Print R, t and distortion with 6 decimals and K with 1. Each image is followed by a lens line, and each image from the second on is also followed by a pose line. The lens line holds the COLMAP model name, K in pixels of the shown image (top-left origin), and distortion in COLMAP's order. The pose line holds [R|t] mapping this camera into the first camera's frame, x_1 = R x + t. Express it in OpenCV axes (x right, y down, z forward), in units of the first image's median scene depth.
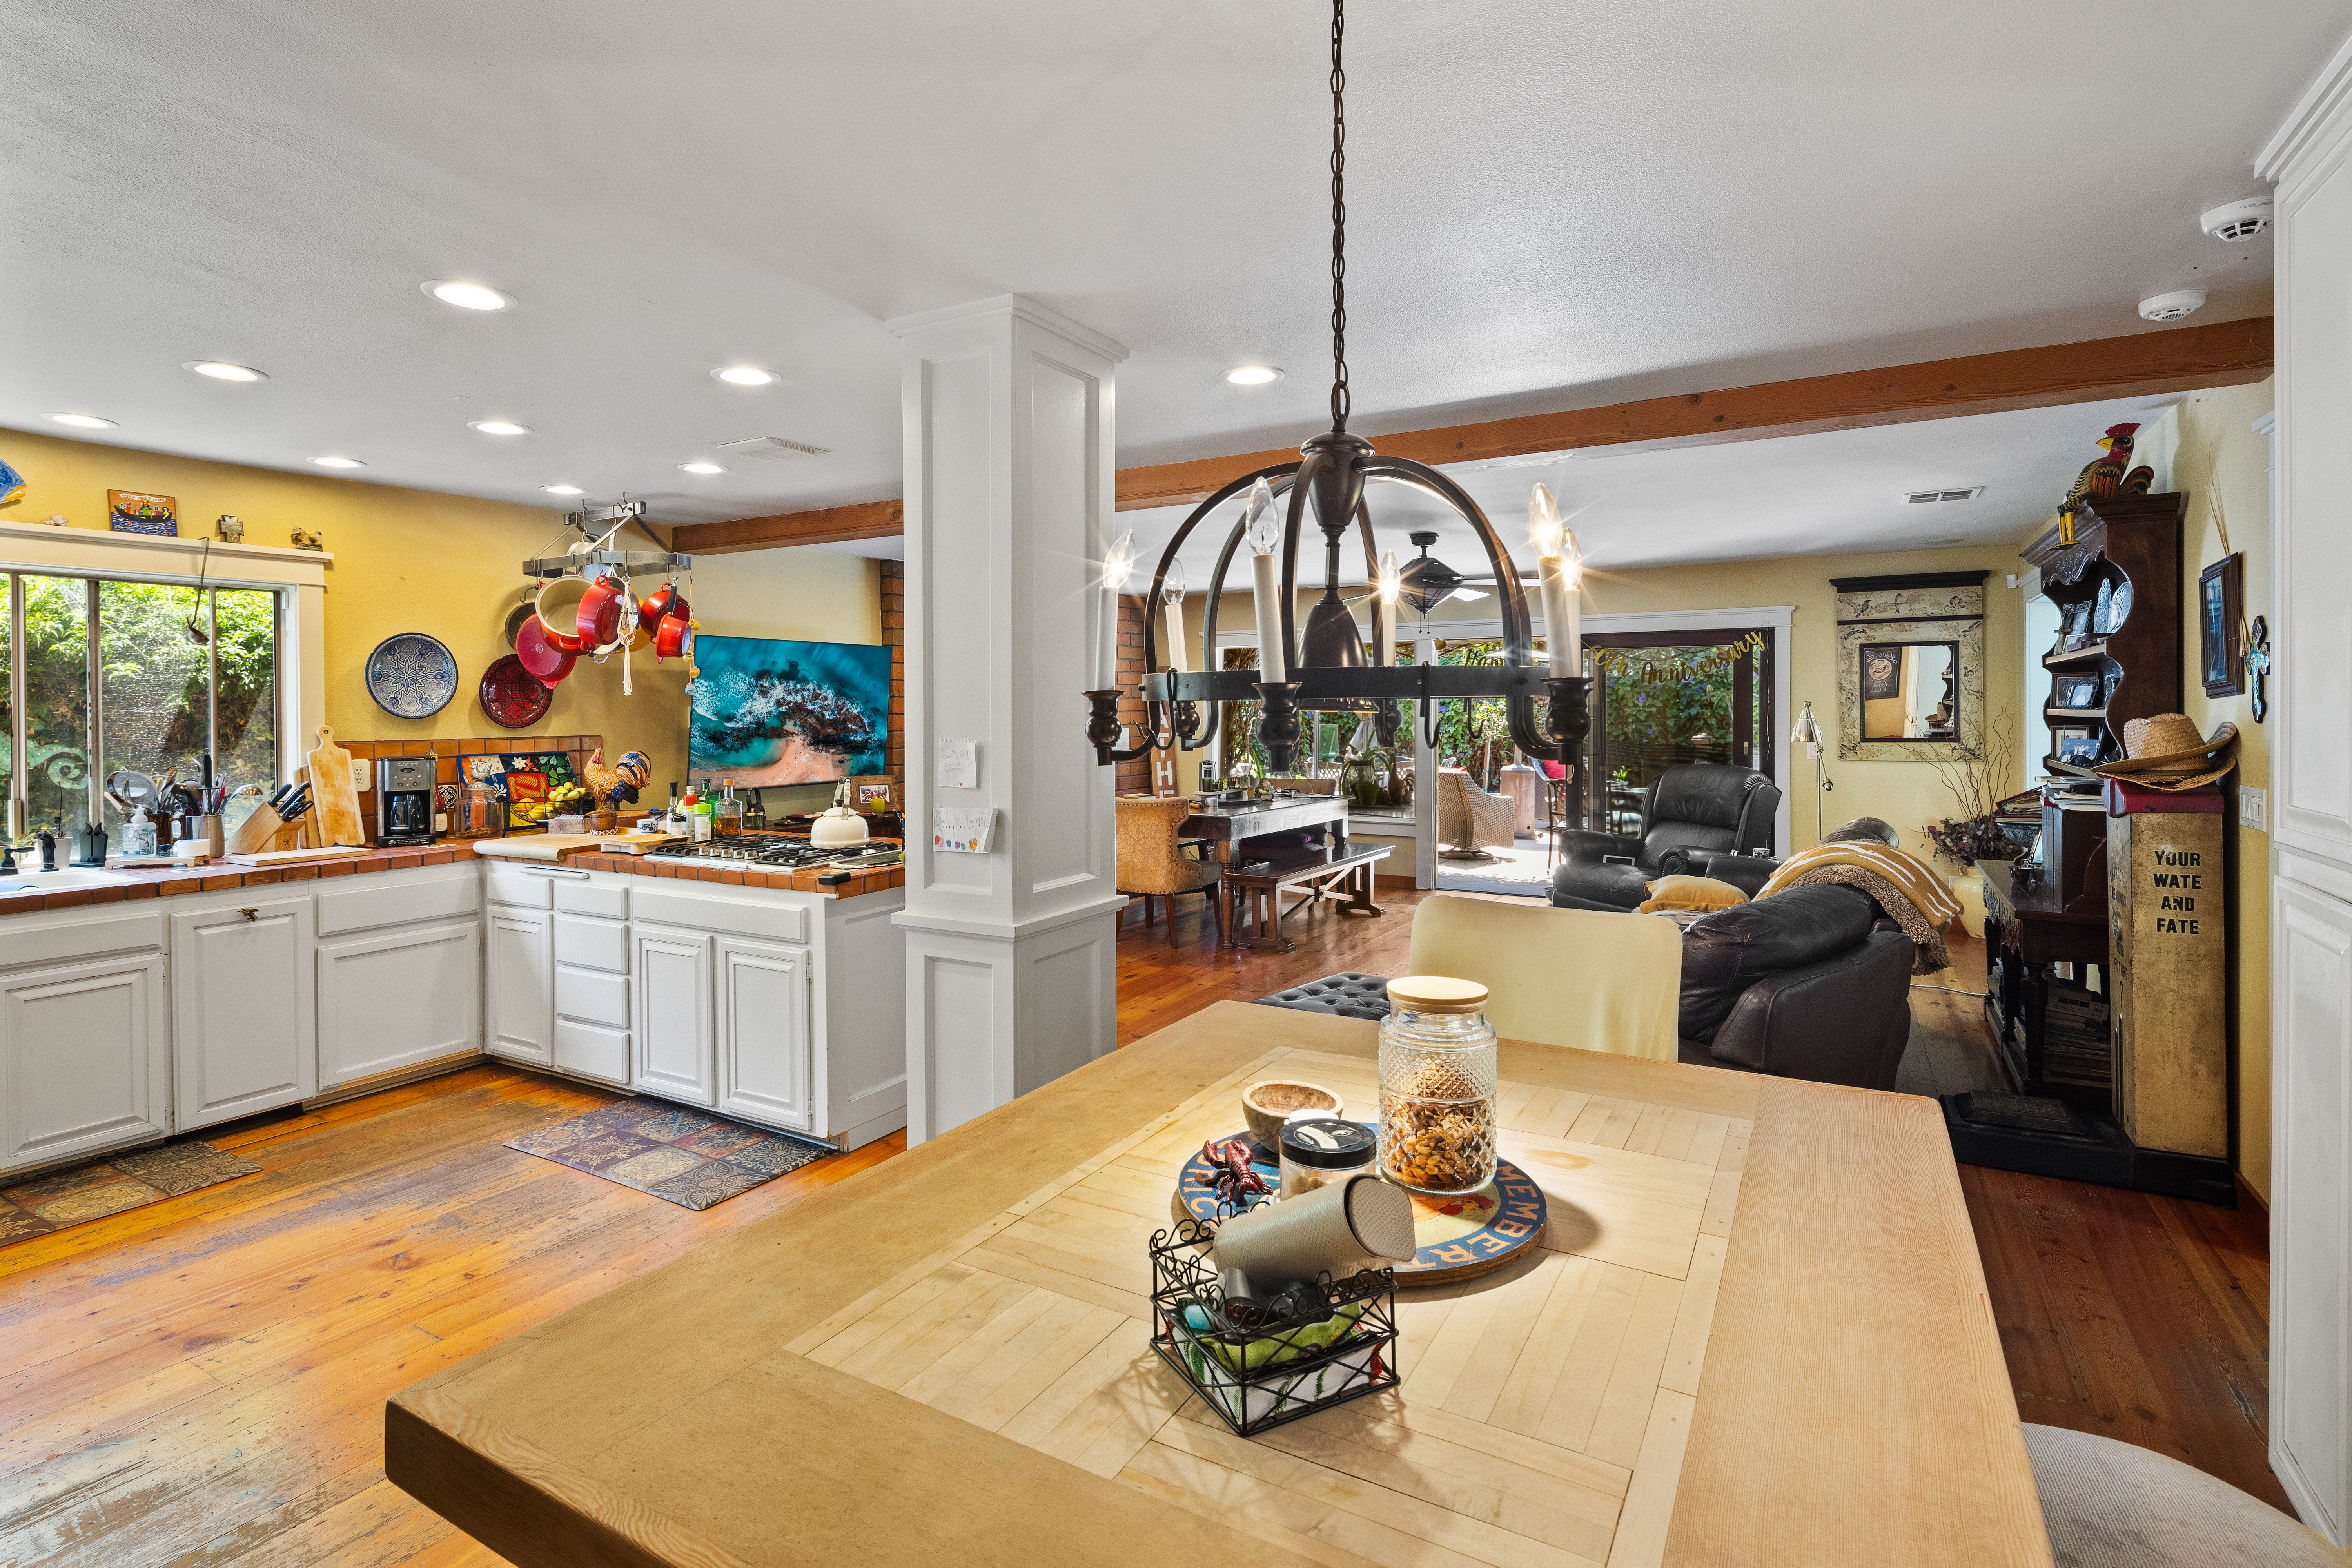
lens RADIAL K [[1138.3, 0, 1179.6], [0, 1138.3, 740.4], [0, 0, 1]] dist [-0.000639, 0.000507]
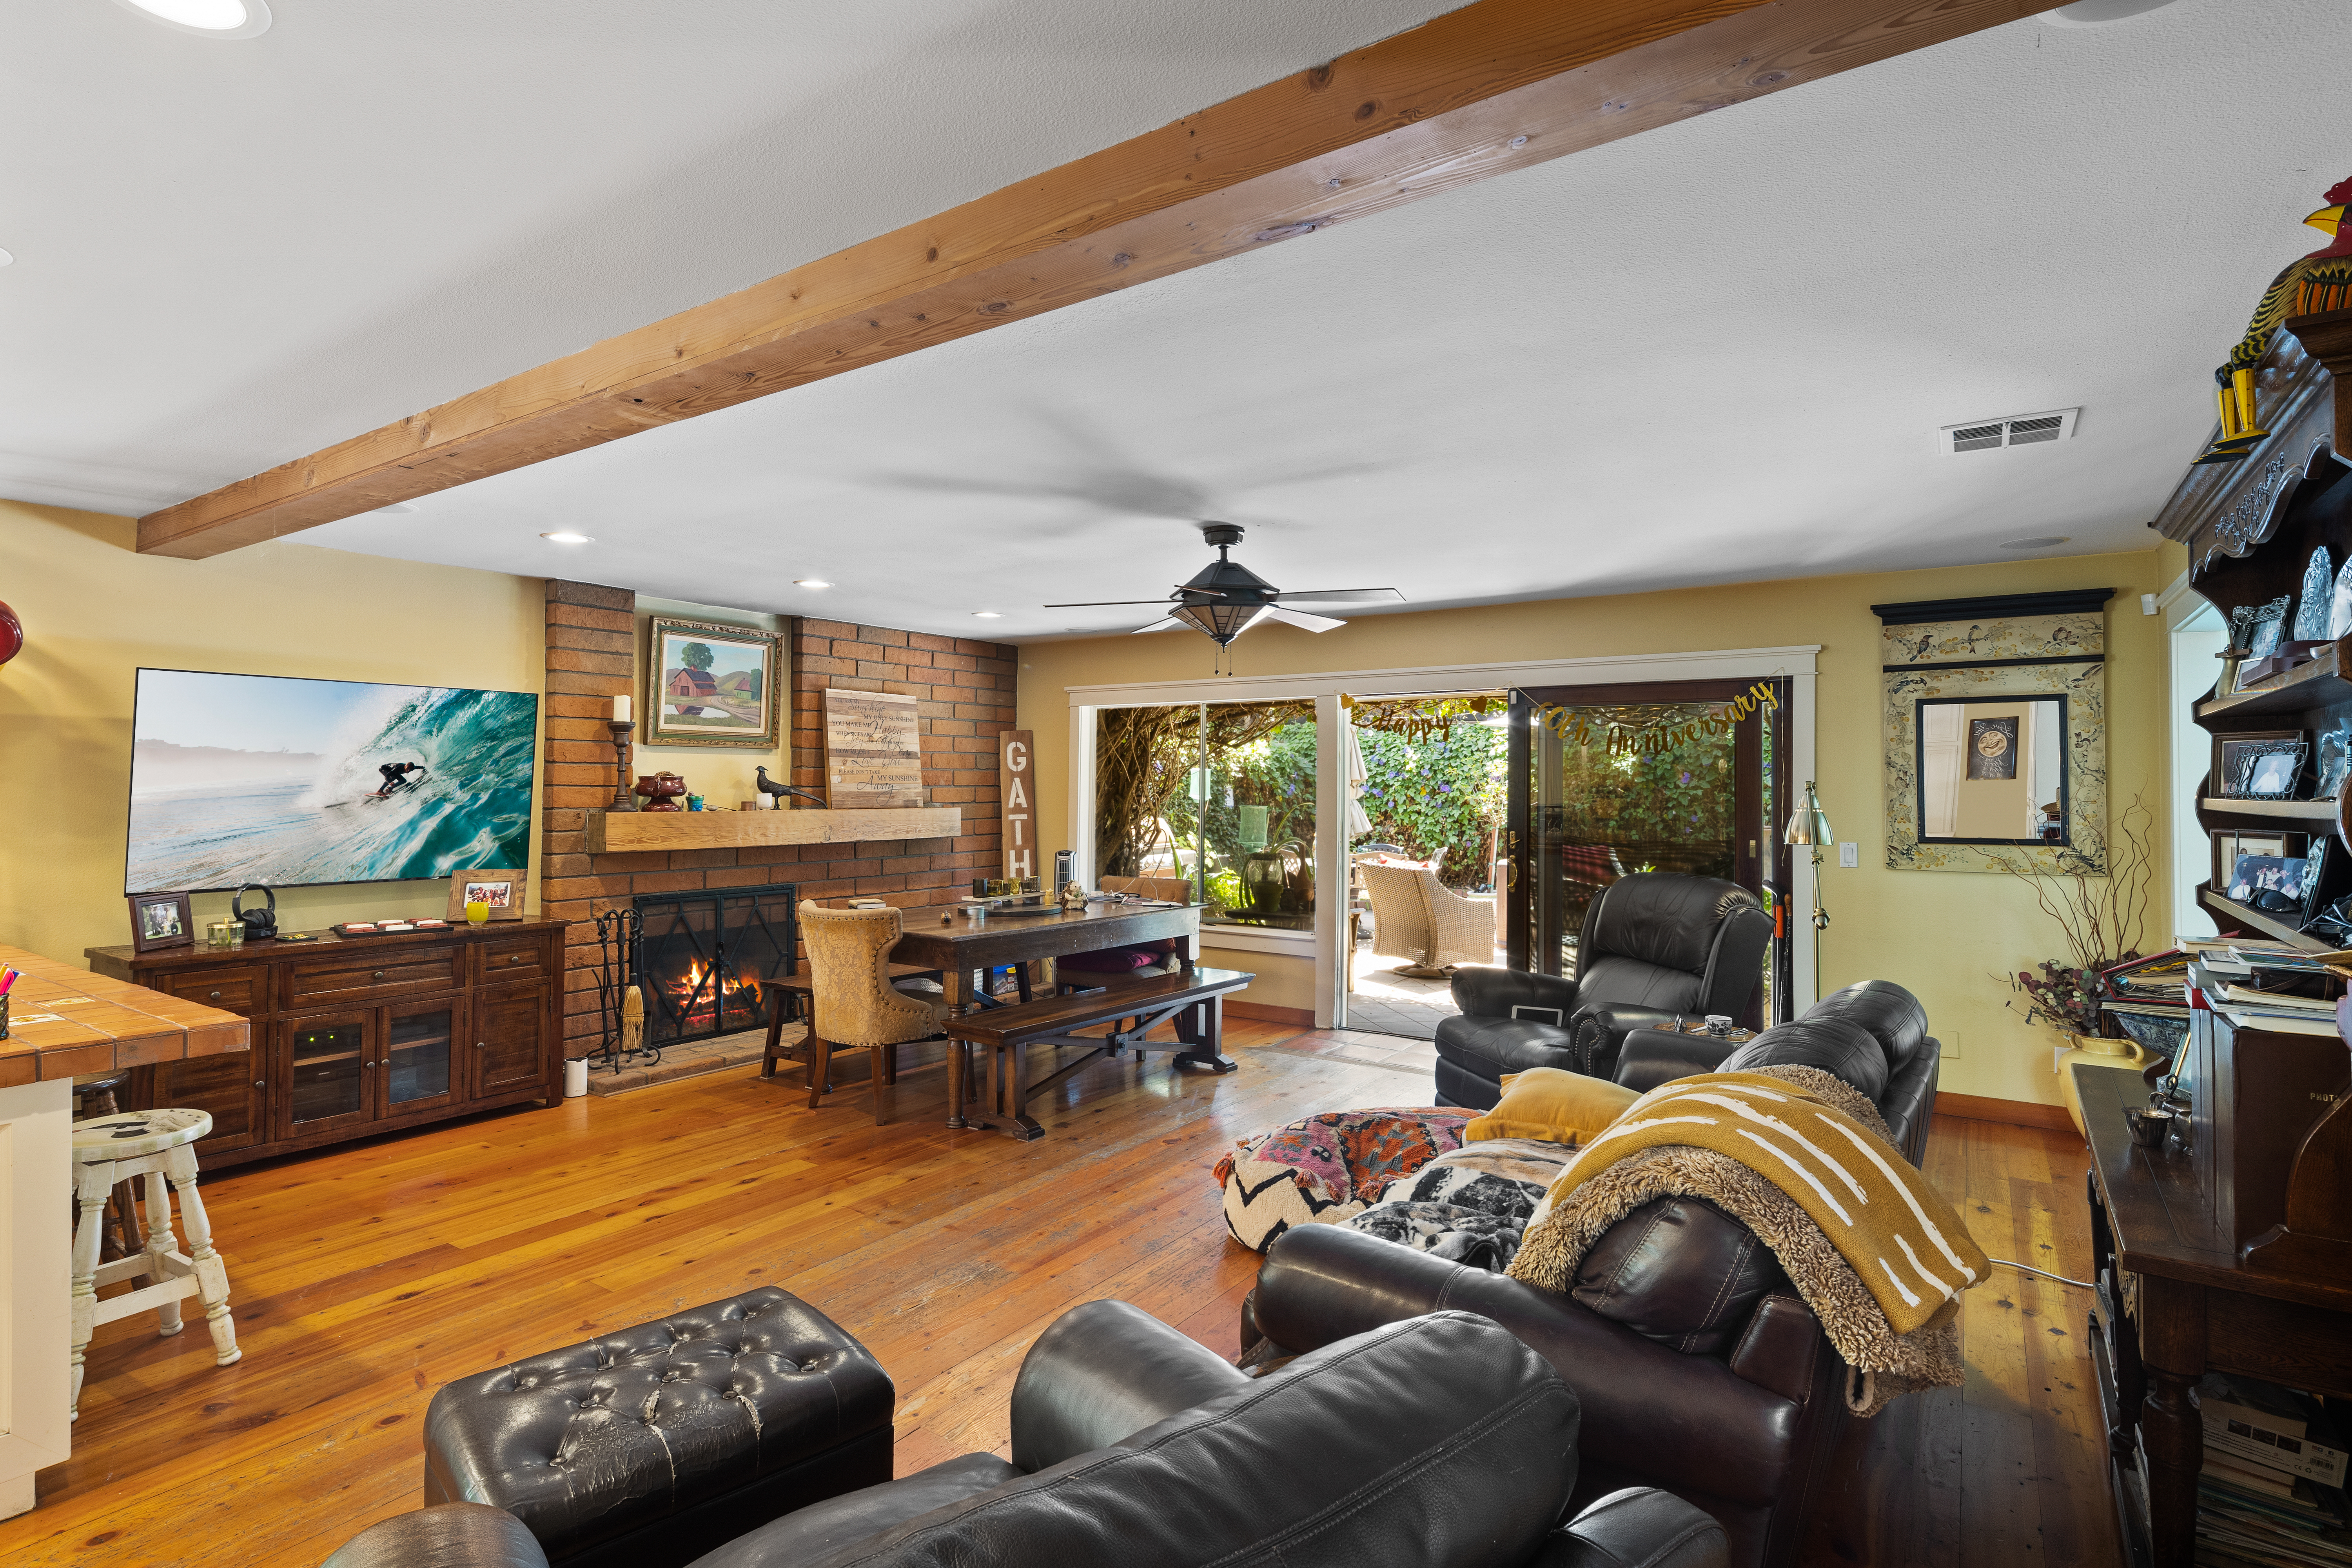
lens RADIAL K [[1163.1, 0, 1176.0], [0, 1163.1, 784.0], [0, 0, 1]] dist [0.000969, -0.002014]
pose [[0.996818, 0.011883, -0.078817, 0.221636], [-0.014136, 0.999506, -0.028086, -0.008482], [0.078444, 0.029111, 0.996493, 0.285182]]
